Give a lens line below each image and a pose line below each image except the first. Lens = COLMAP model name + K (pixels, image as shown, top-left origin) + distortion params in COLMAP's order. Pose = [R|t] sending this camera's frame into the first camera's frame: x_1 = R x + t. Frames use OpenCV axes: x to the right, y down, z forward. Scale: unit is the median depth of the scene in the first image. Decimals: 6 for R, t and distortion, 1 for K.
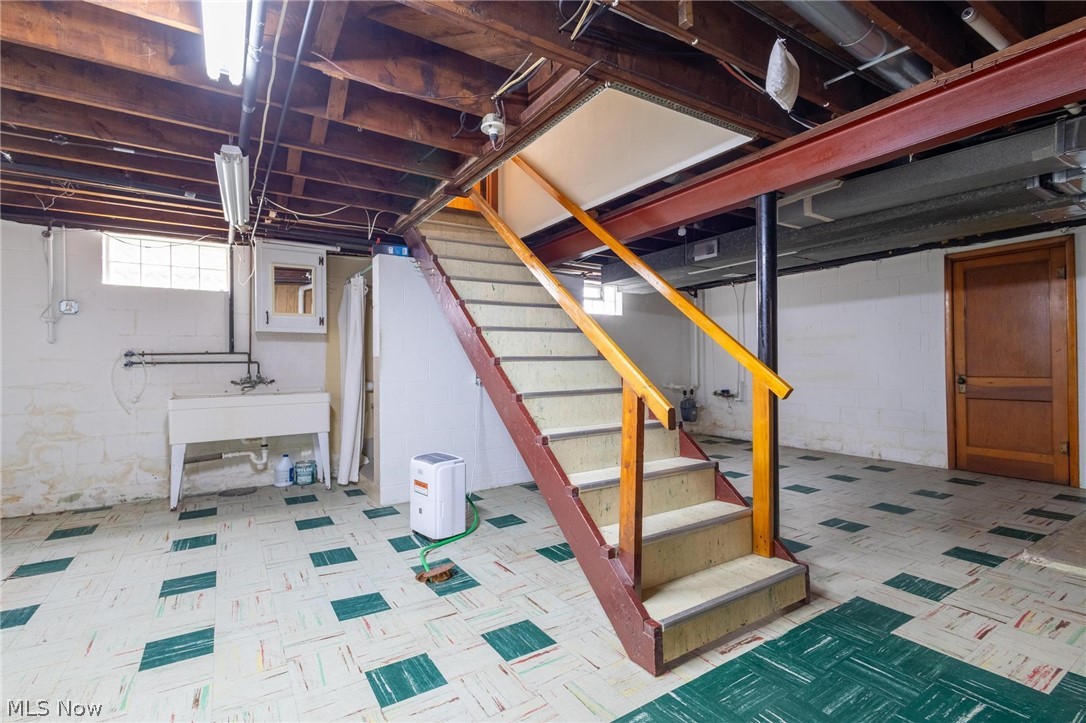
lens RADIAL K [[499.0, 0, 546.8], [0, 499.0, 361.9], [0, 0, 1]] dist [0.011446, -0.002940]
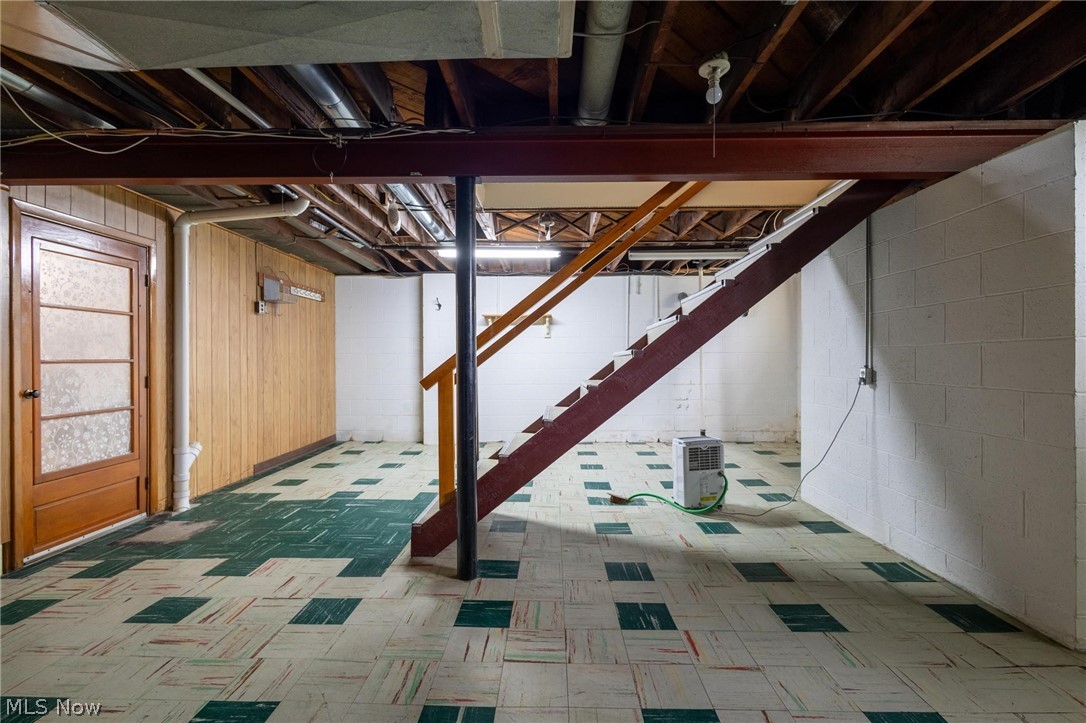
lens RADIAL K [[499.0, 0, 545.3], [0, 499.0, 362.1], [0, 0, 1]] dist [0.011446, -0.002940]
pose [[-0.555788, 0.011671, -0.831242, 1.364040], [0.011564, 0.999913, 0.006308, -0.001262], [0.831243, -0.006107, -0.555875, 1.969196]]
